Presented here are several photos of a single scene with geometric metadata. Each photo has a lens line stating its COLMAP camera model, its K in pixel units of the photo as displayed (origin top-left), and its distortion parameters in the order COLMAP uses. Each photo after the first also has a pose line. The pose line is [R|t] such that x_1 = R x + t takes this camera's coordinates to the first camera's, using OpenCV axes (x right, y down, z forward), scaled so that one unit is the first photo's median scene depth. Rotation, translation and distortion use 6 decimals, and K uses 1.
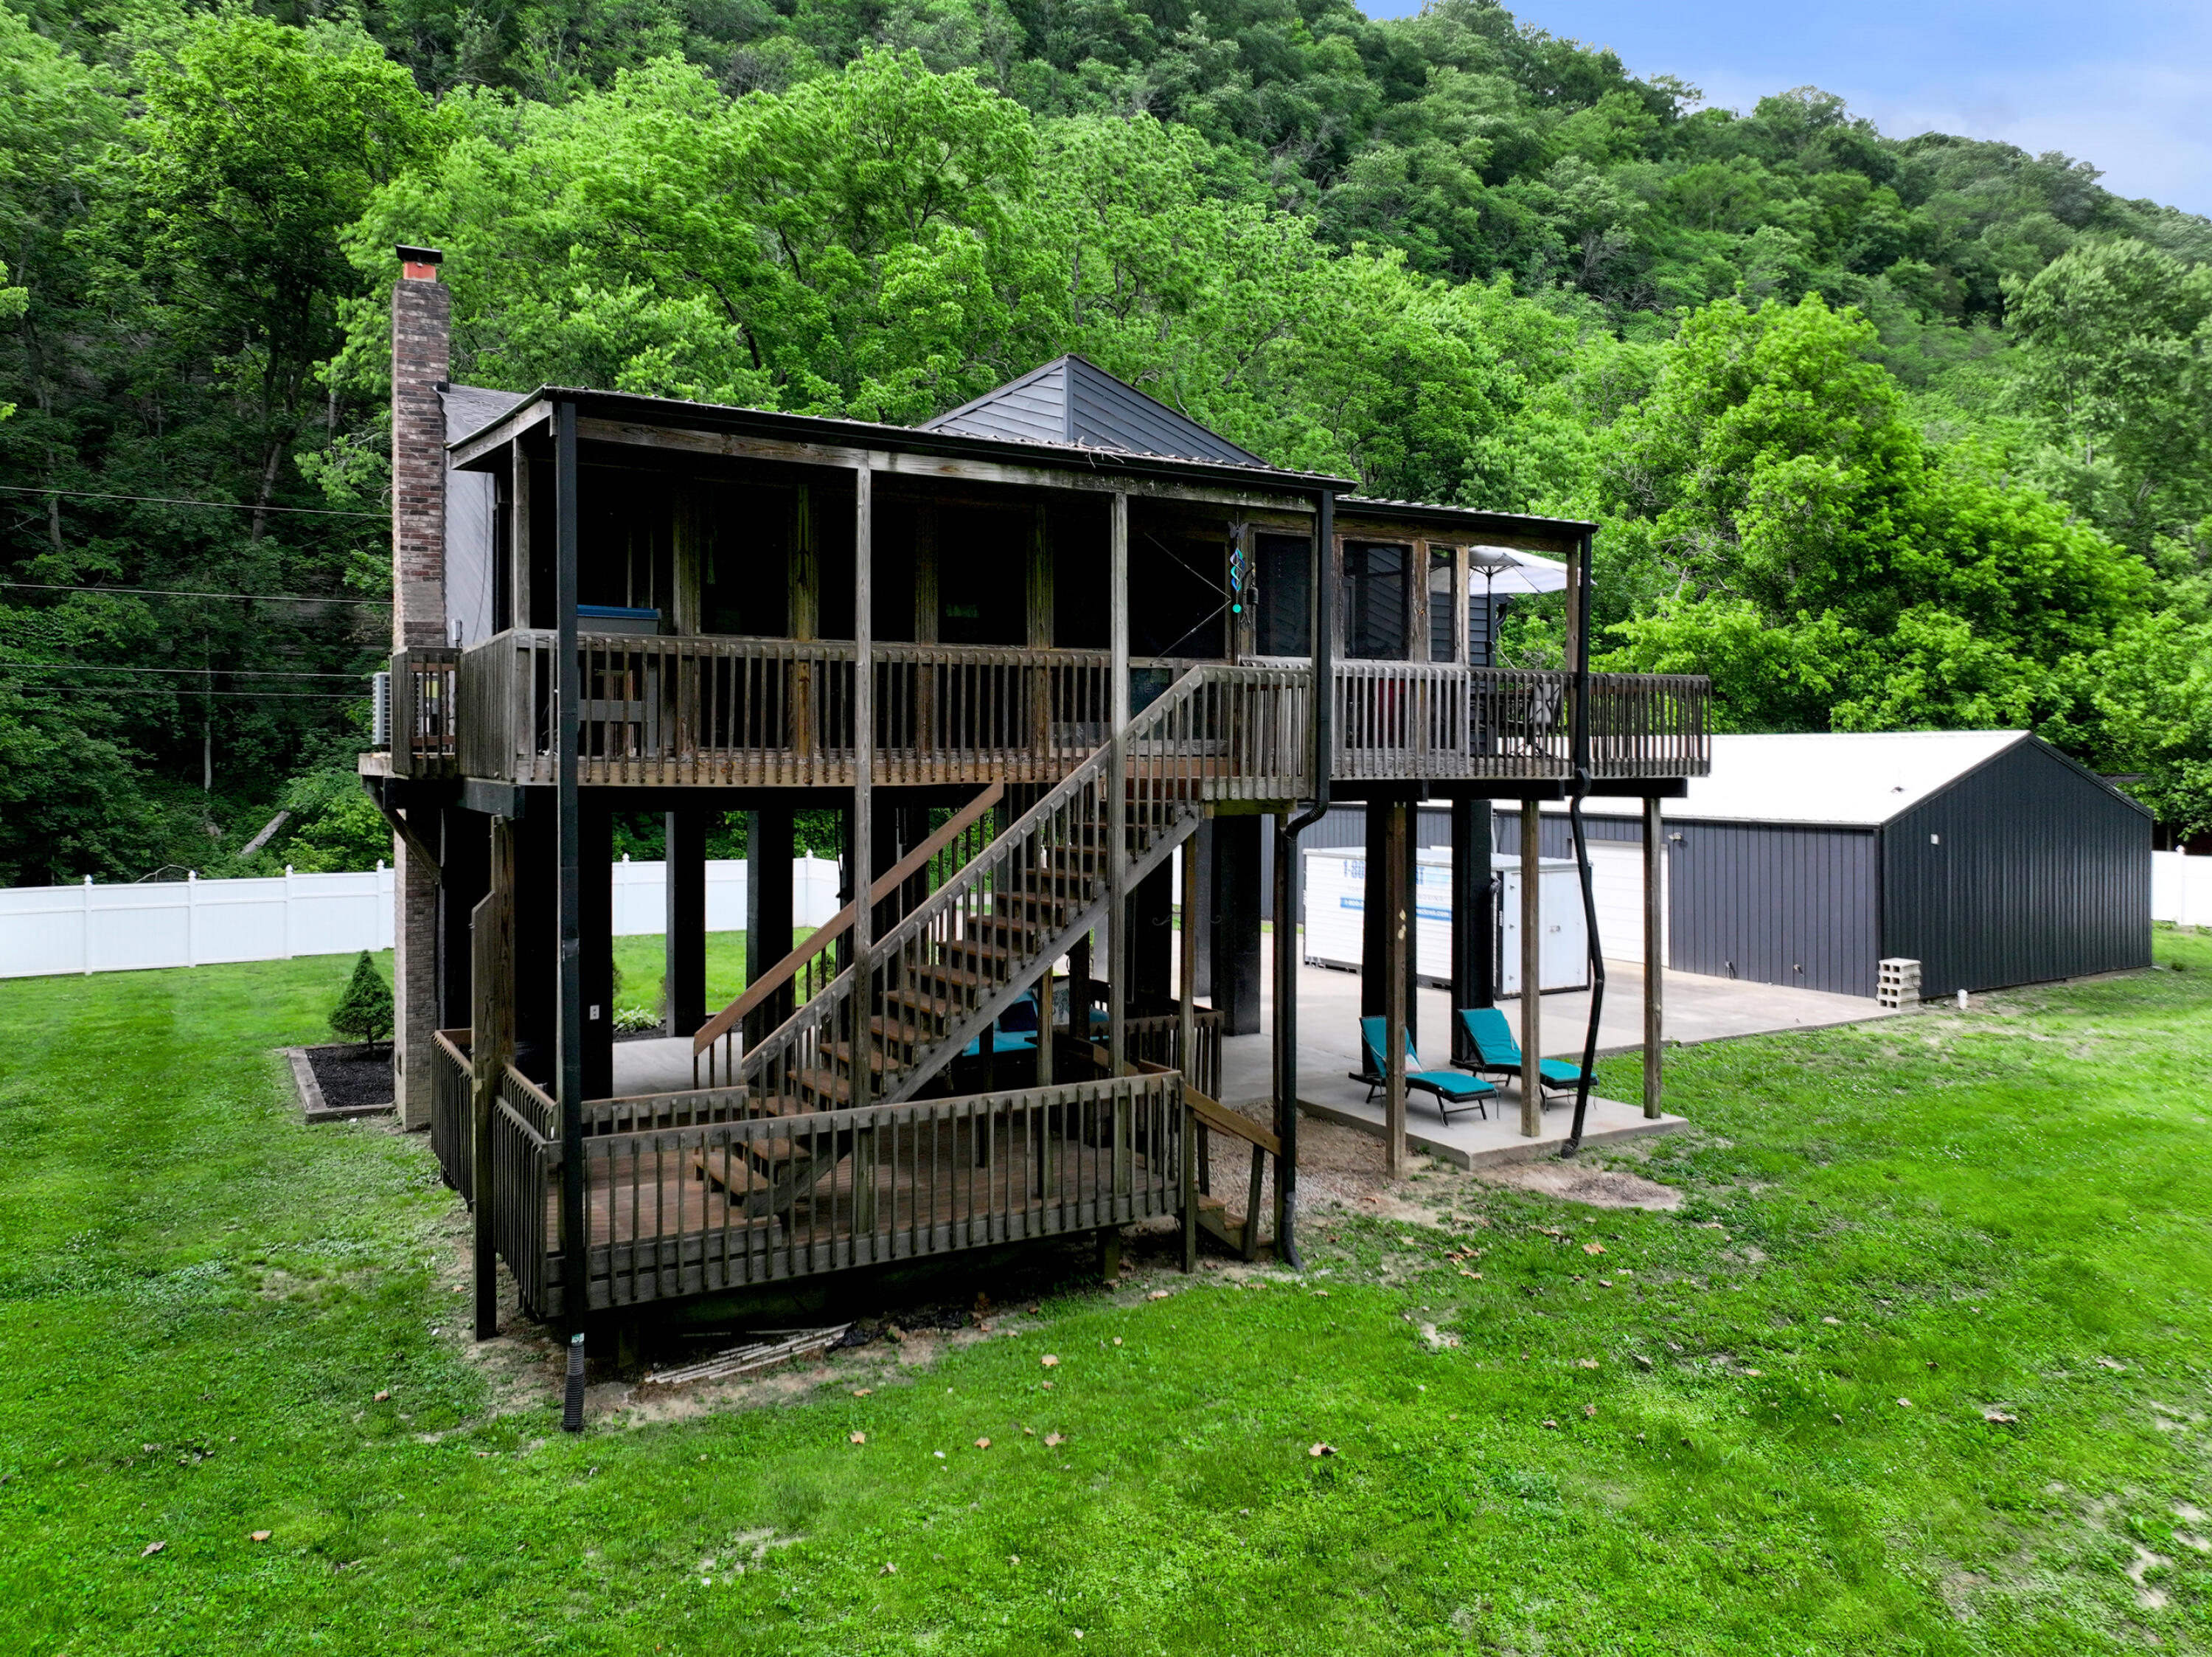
lens RADIAL K [[1497.6, 0, 1118.3], [0, 1497.6, 762.0], [0, 0, 1]] dist [0.001940, 0.001291]
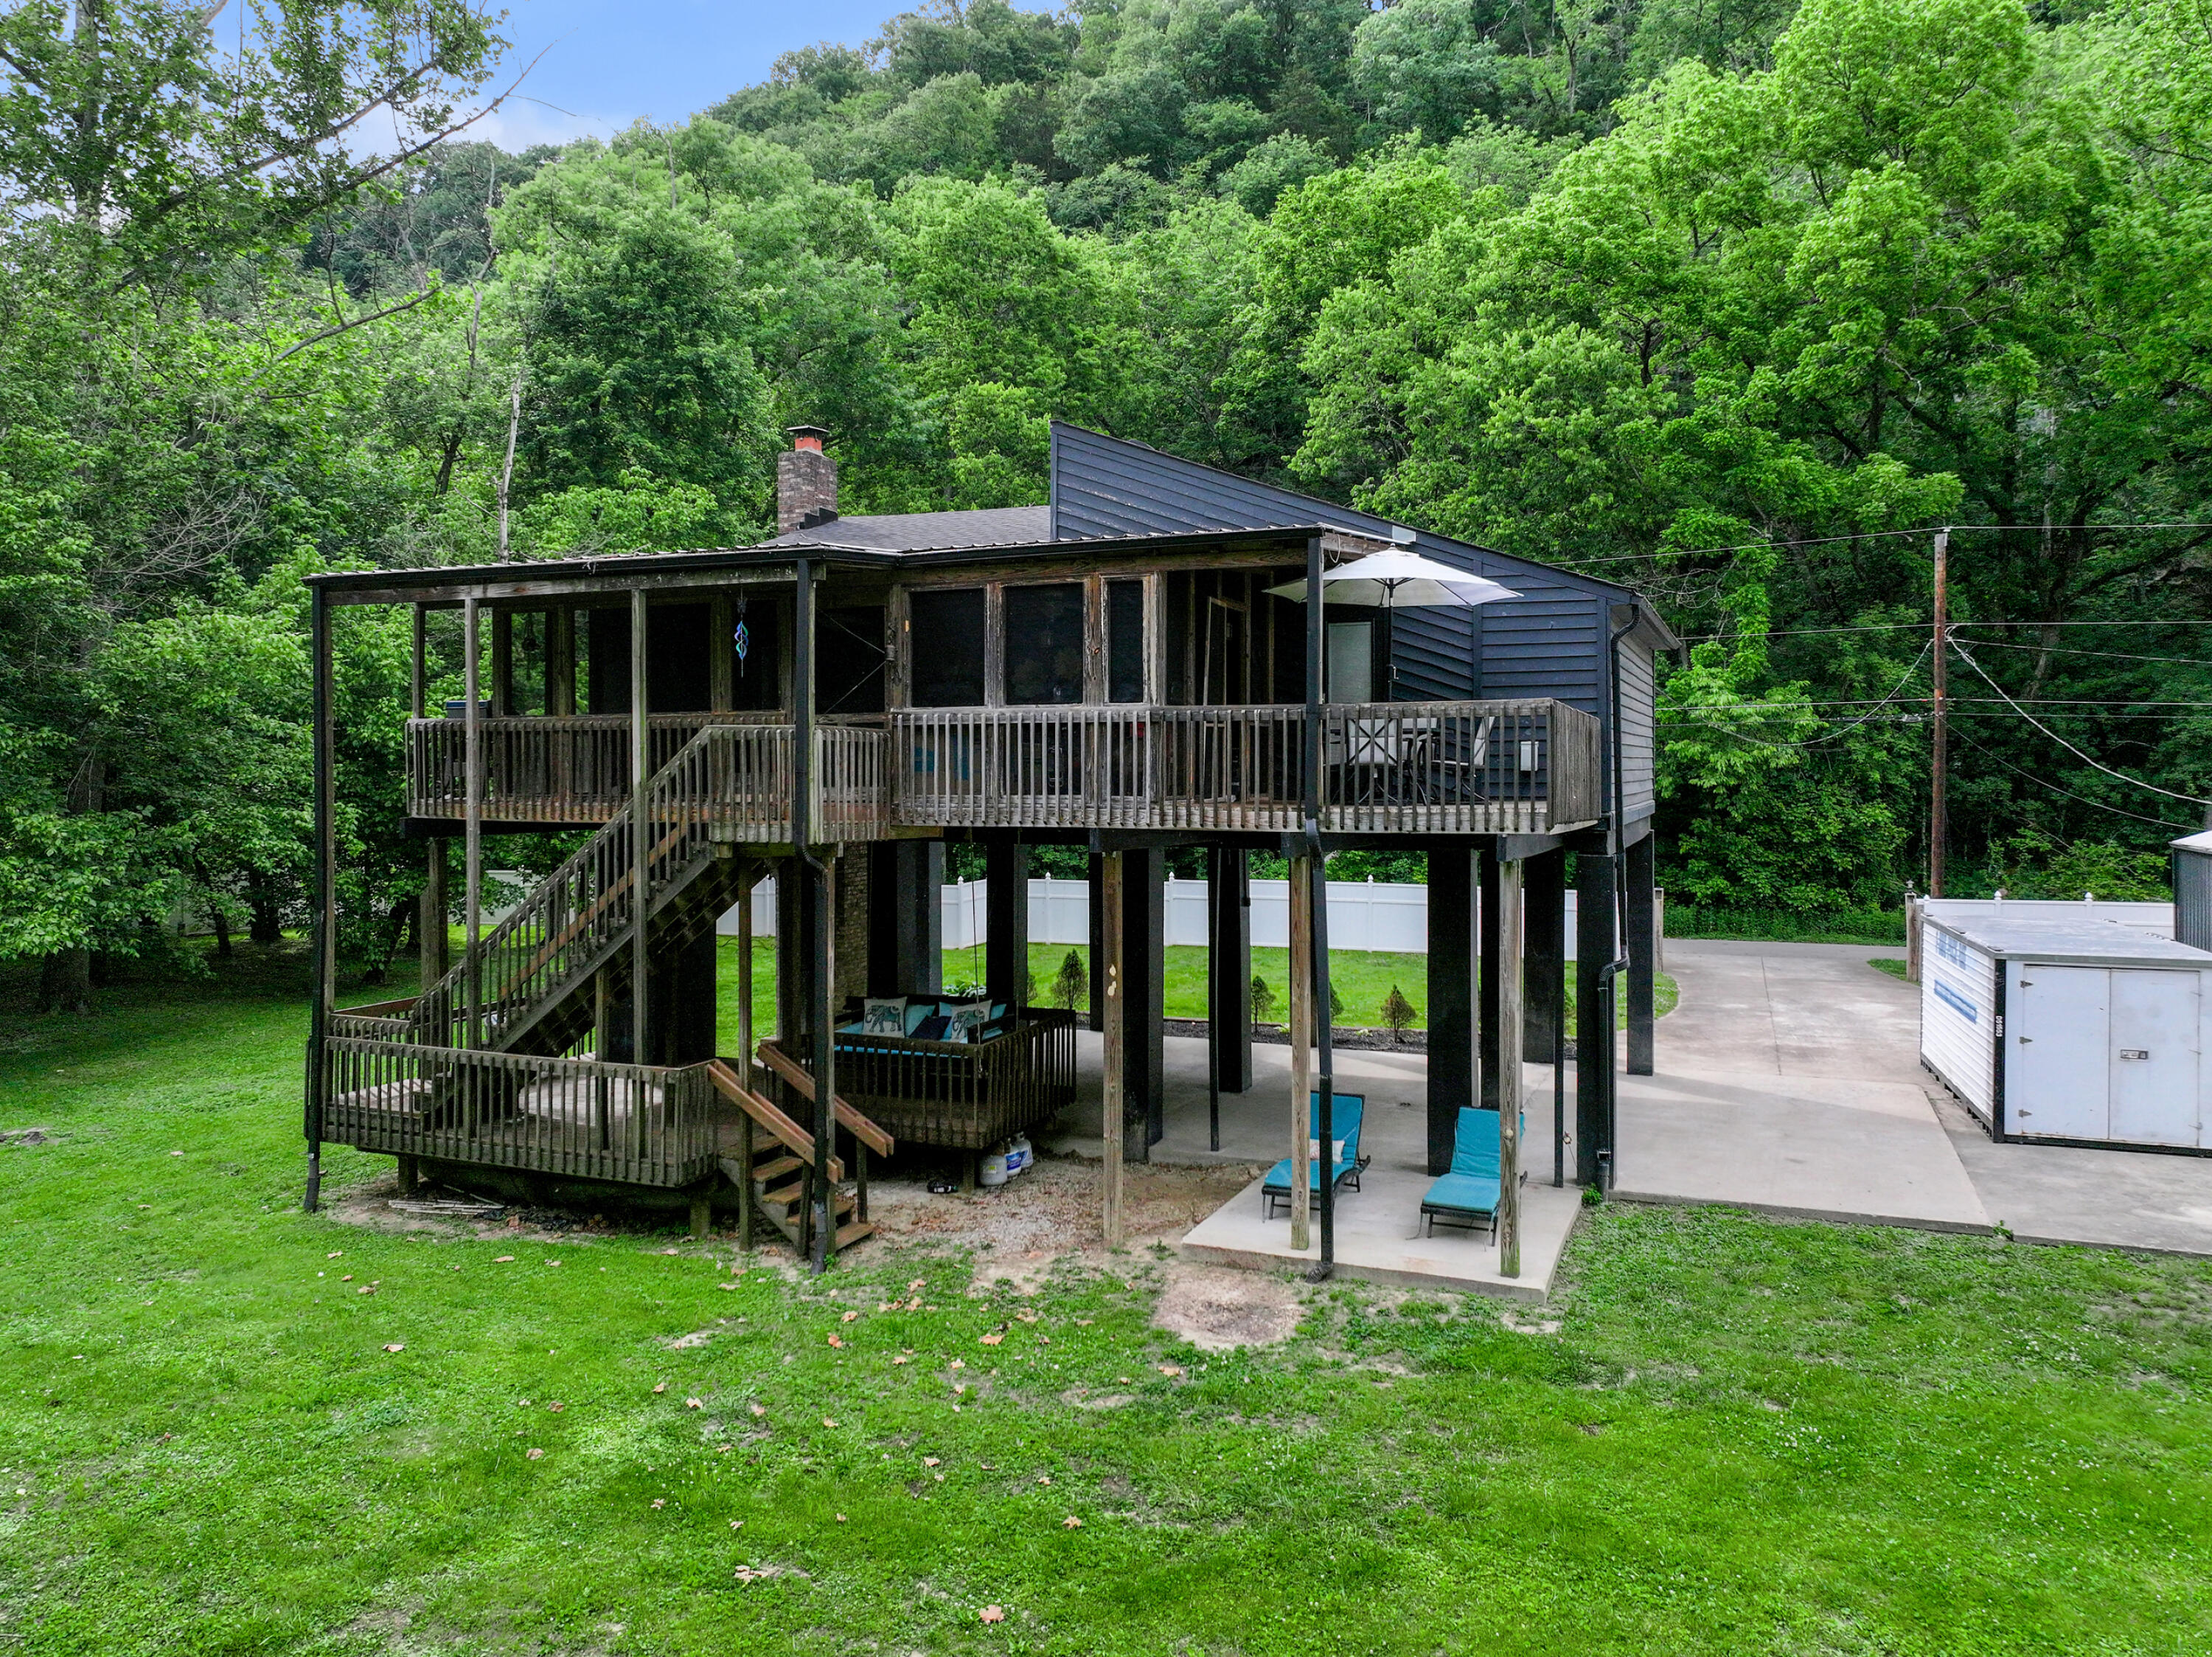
lens RADIAL K [[1476.0, 0, 1094.7], [0, 1476.0, 800.1], [0, 0, 1]] dist [0.006031, 0.001756]
pose [[0.634481, 0.010603, -0.772866, 1.140096], [-0.001893, 0.999924, 0.012164, -0.021573], [0.772936, -0.006255, 0.634453, 0.506384]]
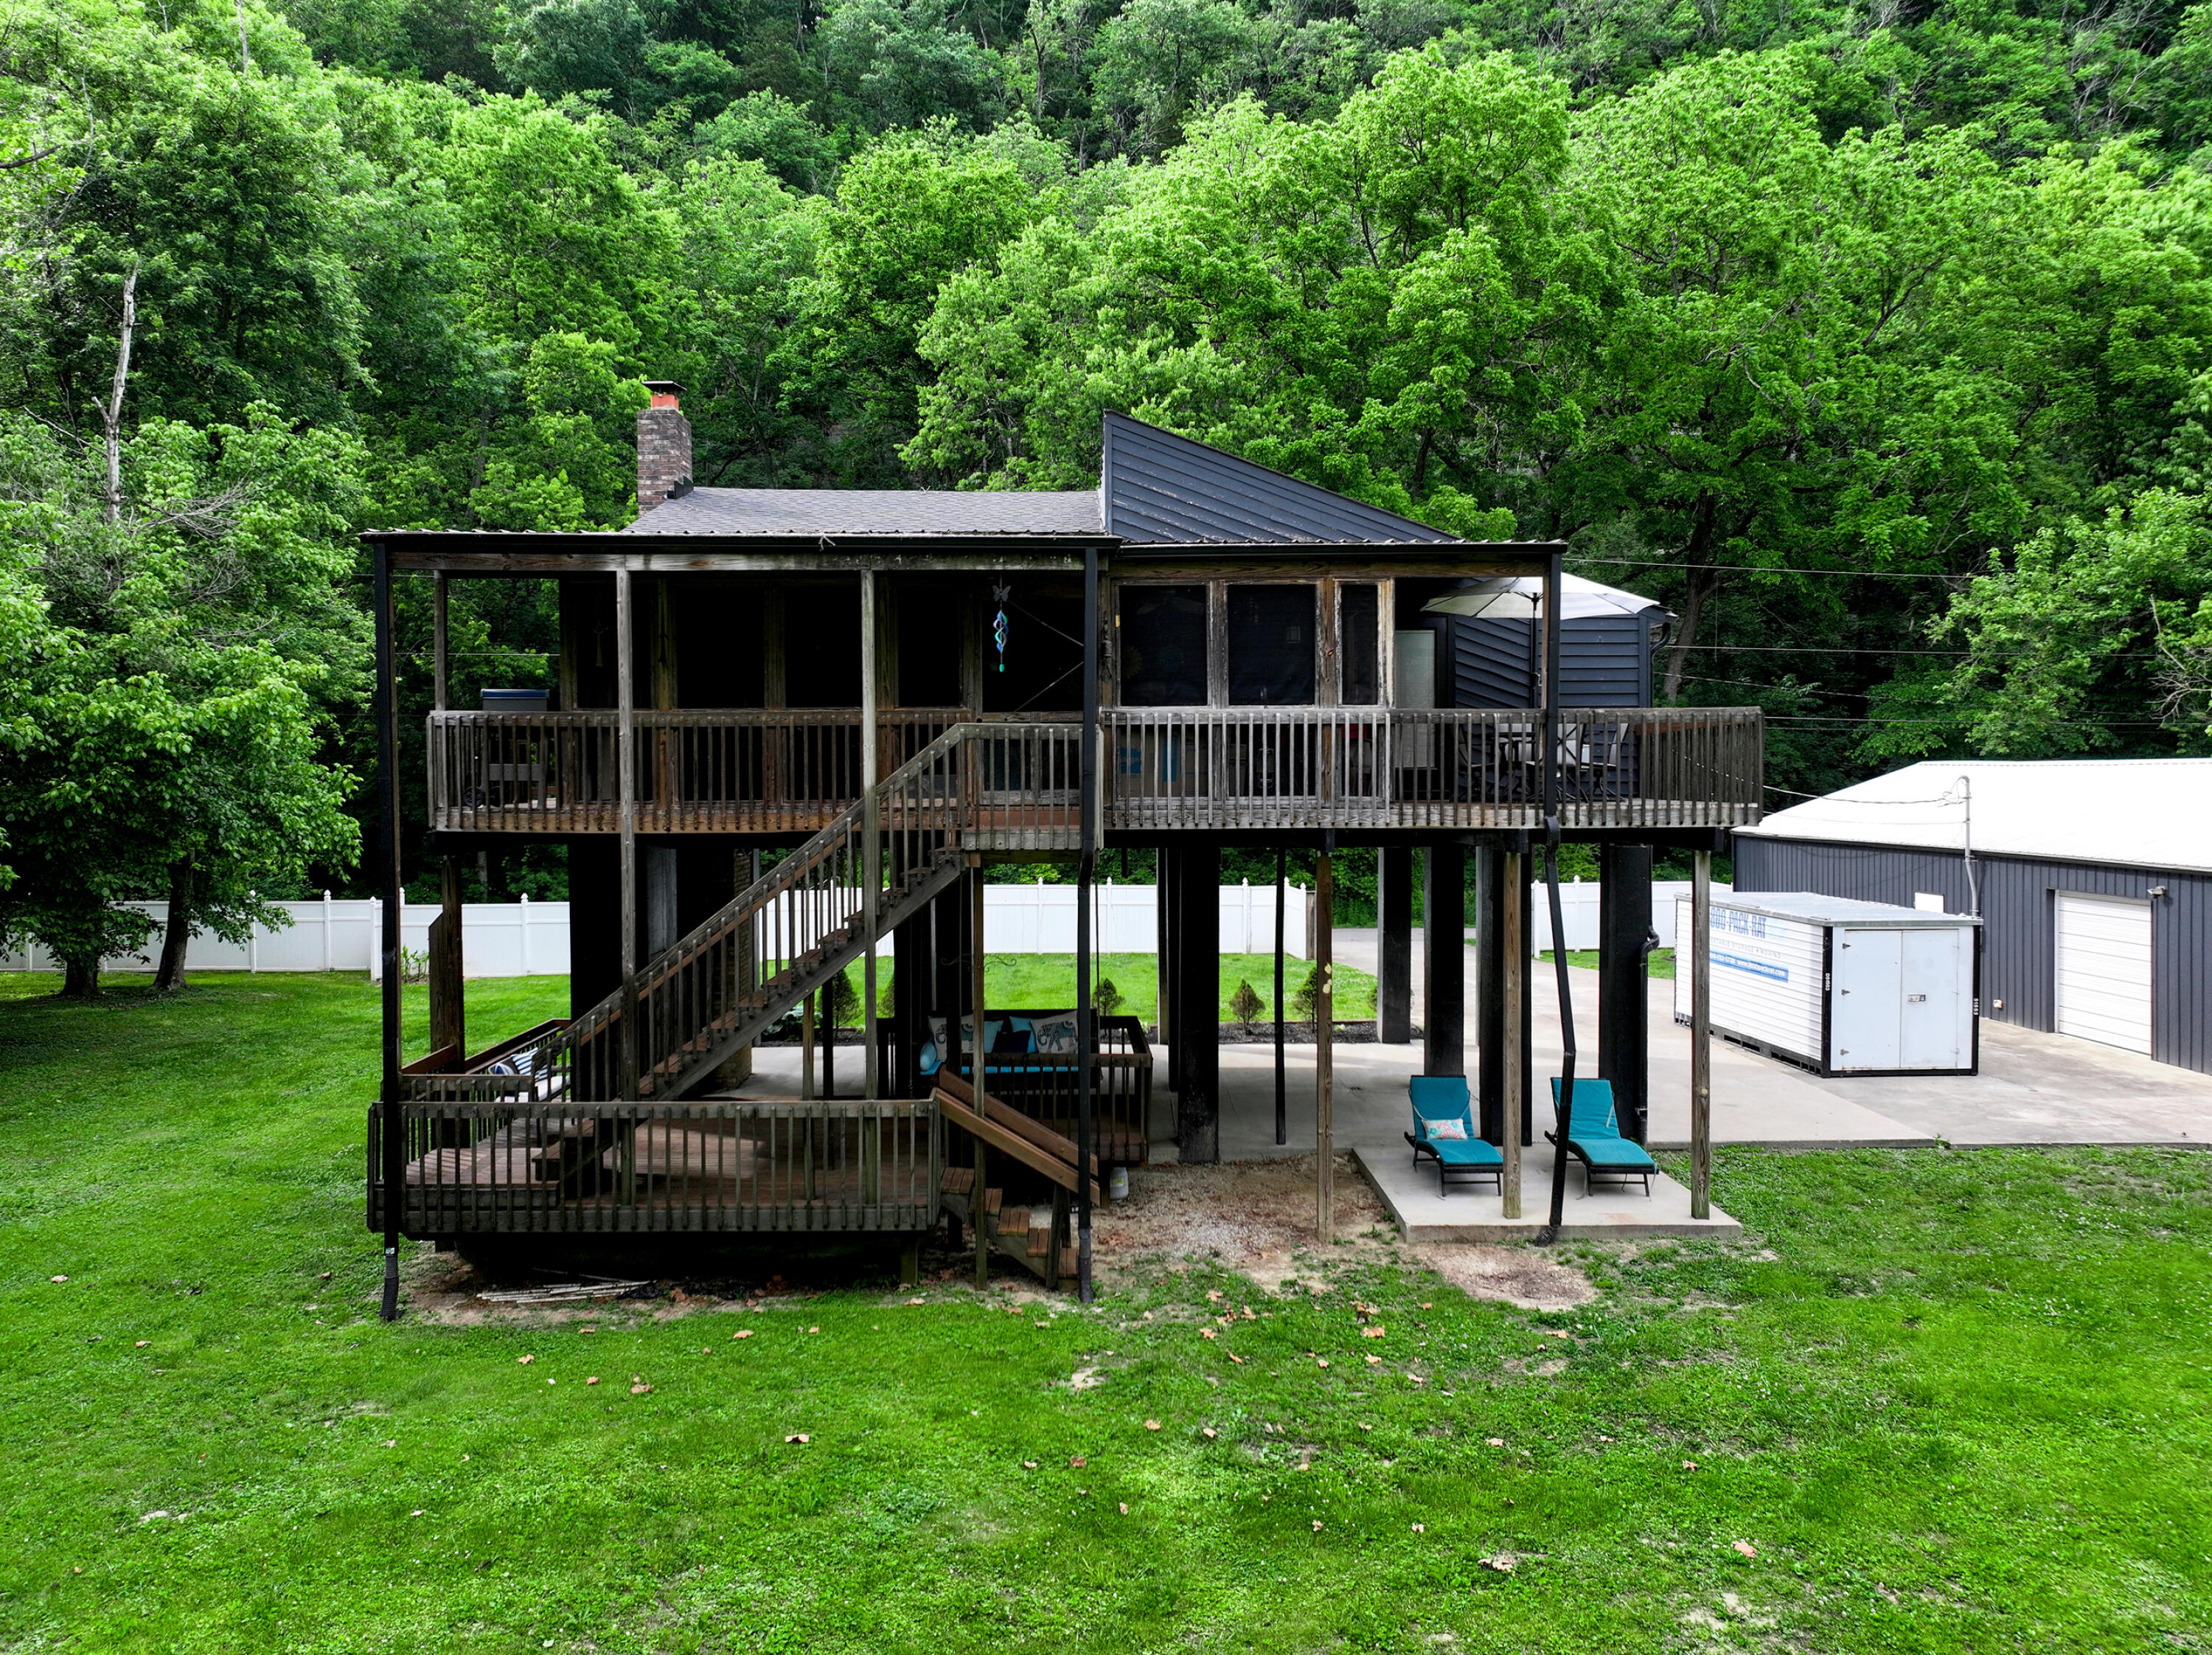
lens RADIAL K [[1542.7, 0, 1106.0], [0, 1542.7, 827.5], [0, 0, 1]] dist [0.004881, 0.004207]
pose [[0.882559, 0.010115, -0.470093, 0.667973], [0.003607, 0.999594, 0.028281, -0.021550], [0.470188, -0.026655, 0.882164, 0.078936]]
